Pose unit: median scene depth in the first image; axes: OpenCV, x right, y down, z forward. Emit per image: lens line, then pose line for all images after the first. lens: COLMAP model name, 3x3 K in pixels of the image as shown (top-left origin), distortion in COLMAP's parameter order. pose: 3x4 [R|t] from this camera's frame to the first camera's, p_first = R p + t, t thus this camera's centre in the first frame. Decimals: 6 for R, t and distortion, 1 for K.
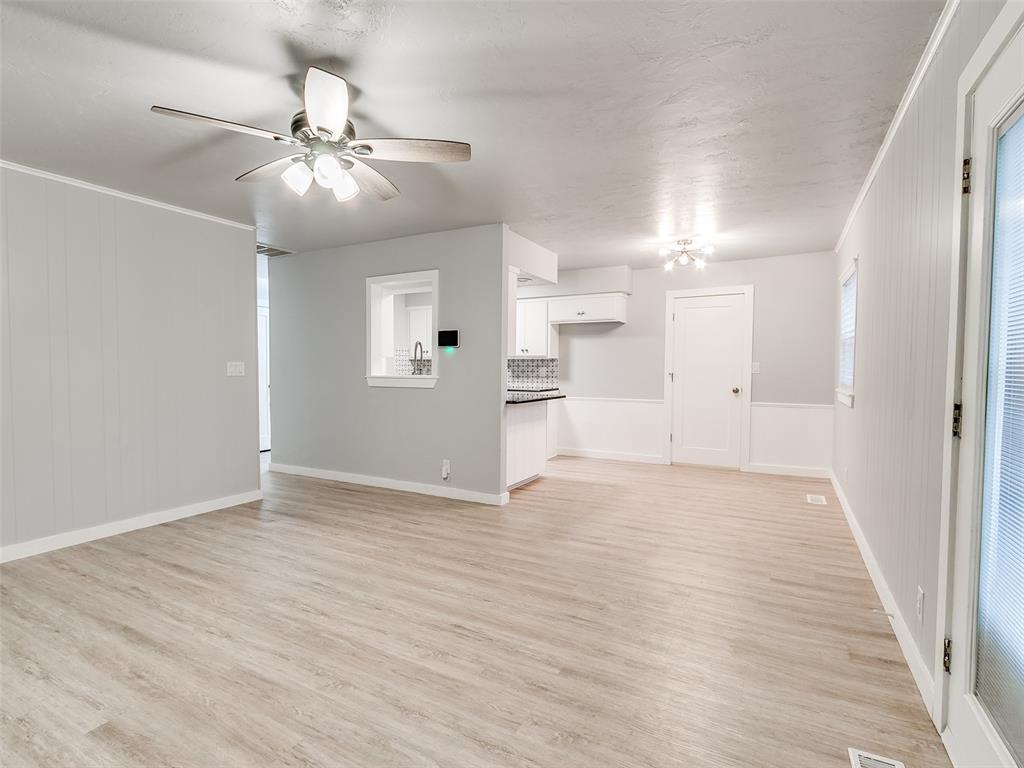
lens RADIAL K [[502.0, 0, 508.6], [0, 502.0, 388.5], [0, 0, 1]] dist [-0.000305, -0.000346]
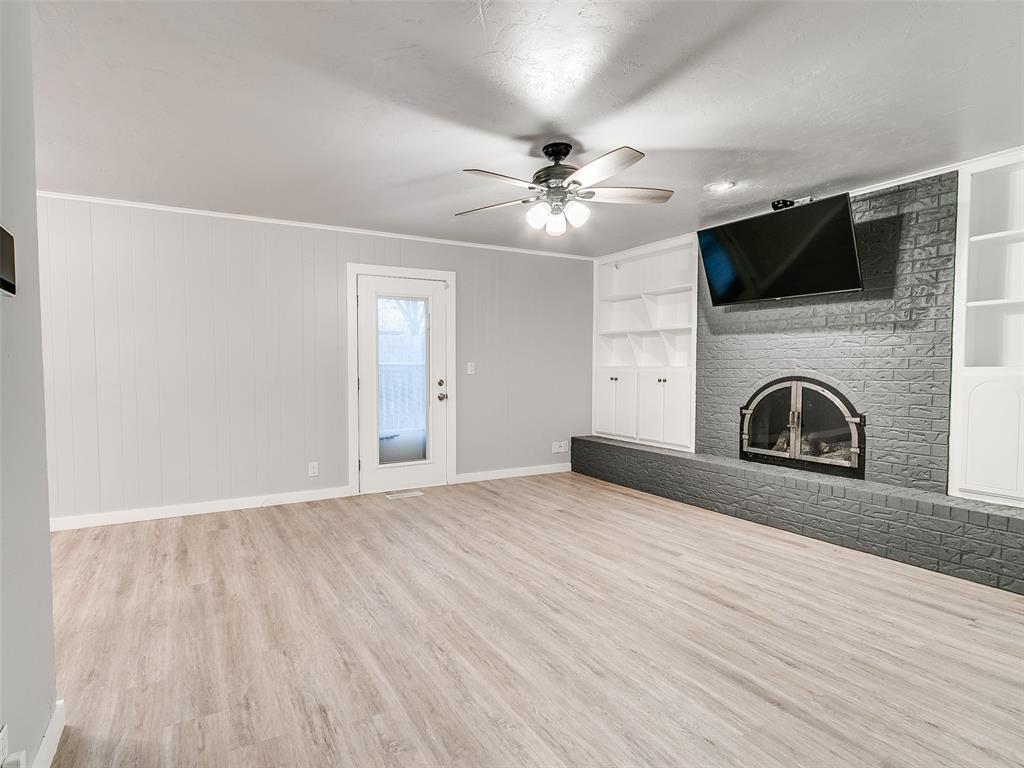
lens RADIAL K [[502.0, 0, 508.6], [0, 502.0, 388.5], [0, 0, 1]] dist [-0.000305, -0.000346]
pose [[-0.857476, -0.025332, 0.513900, -0.757780], [0.022212, 0.996034, 0.086161, -0.060964], [-0.514044, 0.085295, -0.853512, 1.775616]]
